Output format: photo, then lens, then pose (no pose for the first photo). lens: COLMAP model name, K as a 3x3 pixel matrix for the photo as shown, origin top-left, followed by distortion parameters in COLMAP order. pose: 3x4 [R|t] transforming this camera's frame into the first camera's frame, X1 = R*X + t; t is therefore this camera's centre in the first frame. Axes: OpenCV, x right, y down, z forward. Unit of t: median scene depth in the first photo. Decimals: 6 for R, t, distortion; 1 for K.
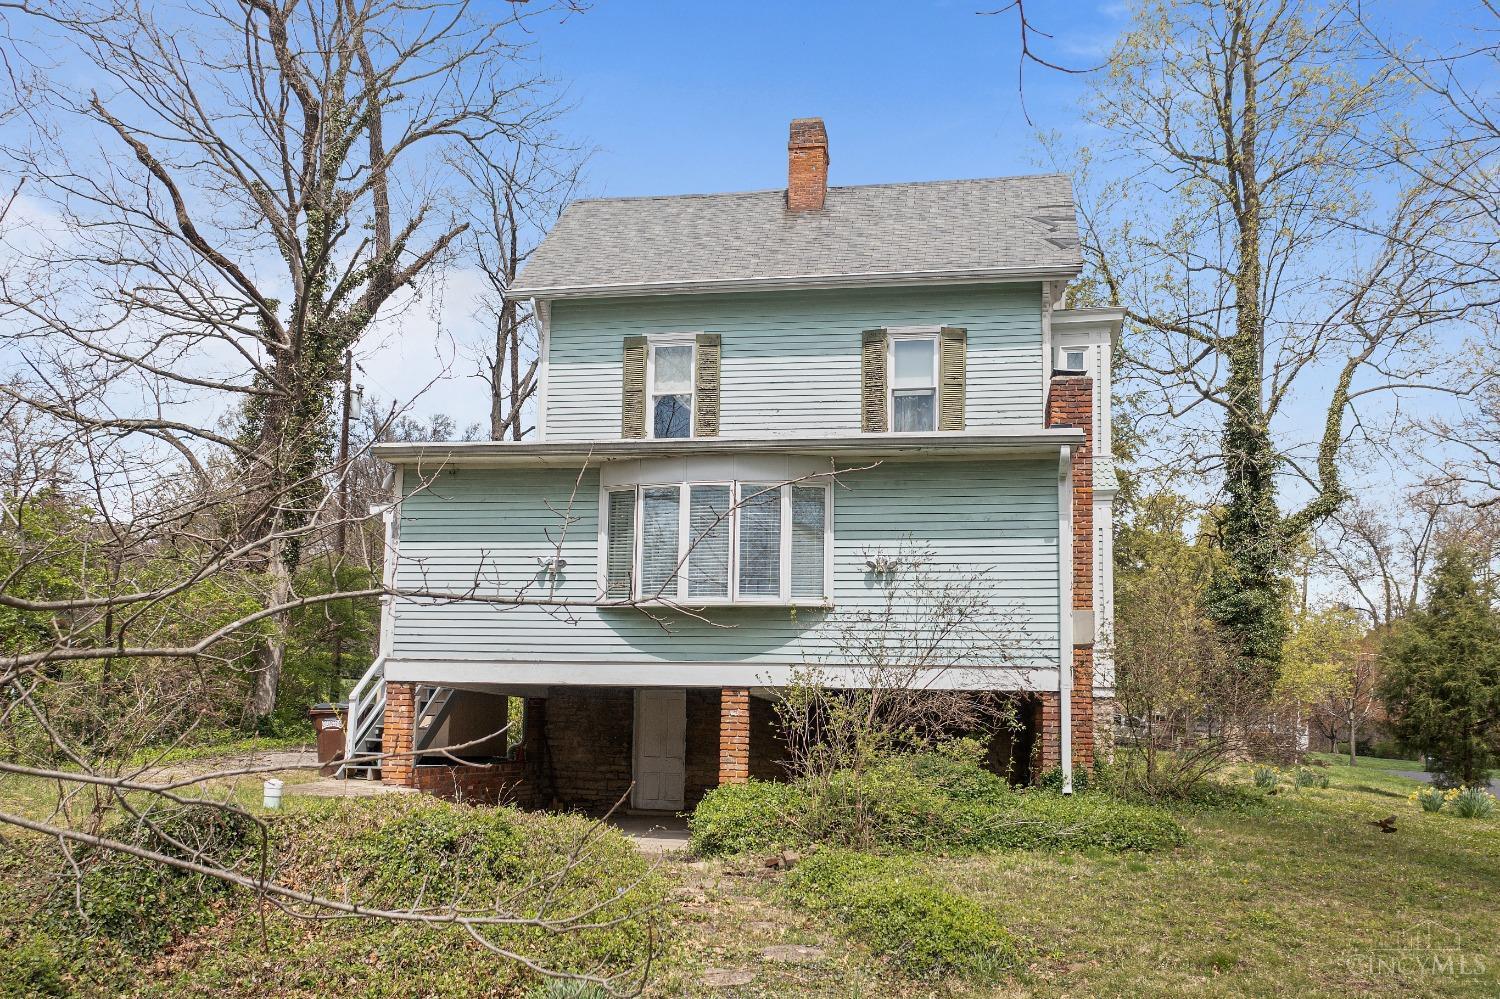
lens RADIAL K [[1228.0, 0, 752.9], [0, 1228.0, 626.3], [0, 0, 1]] dist [0.001380, 0.000364]
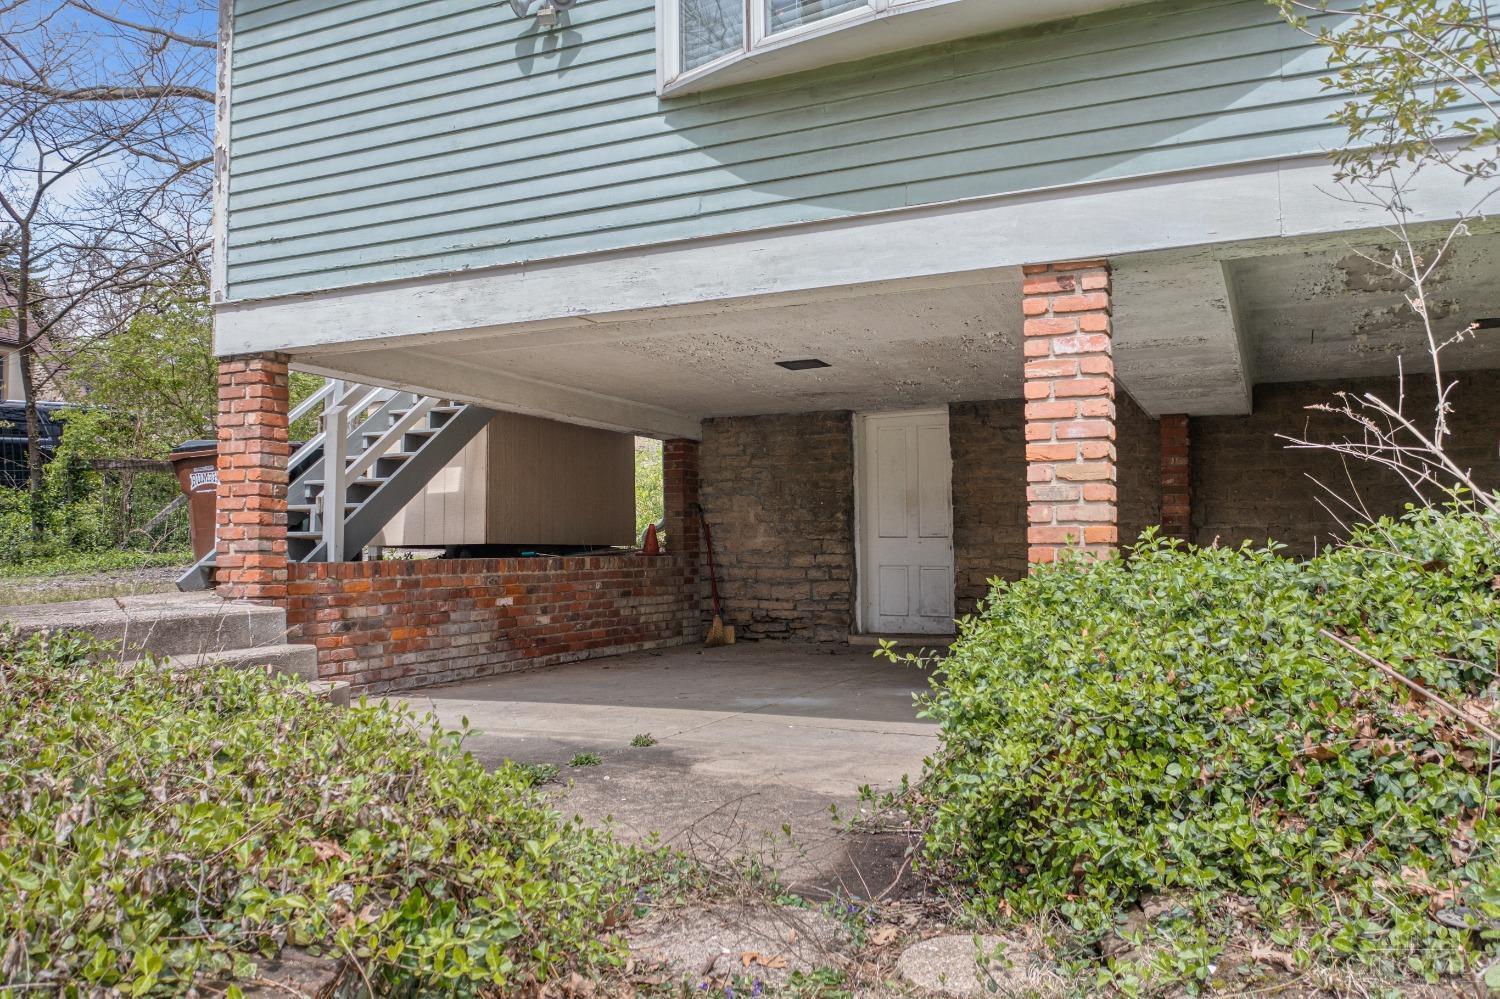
lens RADIAL K [[1178.2, 0, 750.0], [0, 1178.2, 499.5], [0, 0, 1]] dist [0.008022, 0.001739]
pose [[0.968329, -0.045378, -0.245518, -0.020009], [0.056228, 0.997719, 0.037360, 0.089072], [0.243263, -0.049982, 0.968672, 0.644487]]
